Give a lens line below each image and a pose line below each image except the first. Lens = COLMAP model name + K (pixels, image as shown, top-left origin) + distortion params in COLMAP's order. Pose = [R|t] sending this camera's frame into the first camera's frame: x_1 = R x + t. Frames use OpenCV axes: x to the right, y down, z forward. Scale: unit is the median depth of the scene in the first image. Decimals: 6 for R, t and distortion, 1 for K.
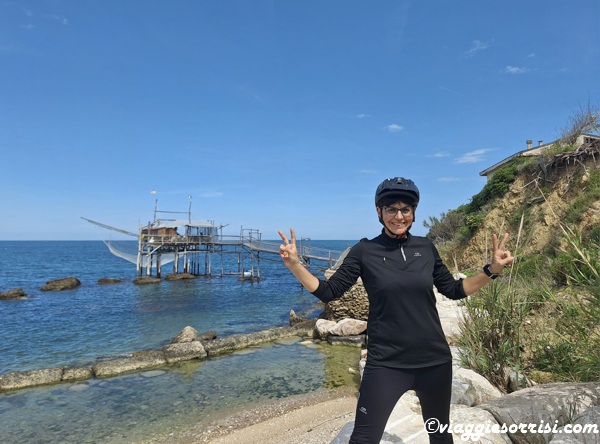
lens RADIAL K [[423.0, 0, 302.6], [0, 423.0, 192.9], [0, 0, 1]] dist [0.073238, -0.083354]
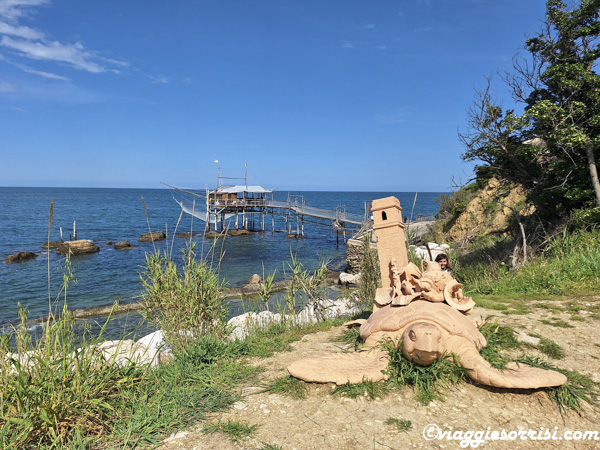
lens RADIAL K [[409.8, 0, 300.0], [0, 409.8, 225.0], [0, 0, 1]] dist [0.007224, 0.000366]
pose [[0.993119, 0.024363, -0.114549, 0.050699], [-0.002446, 0.982223, 0.187704, -0.120192], [0.117086, -0.186132, 0.975523, -0.339263]]
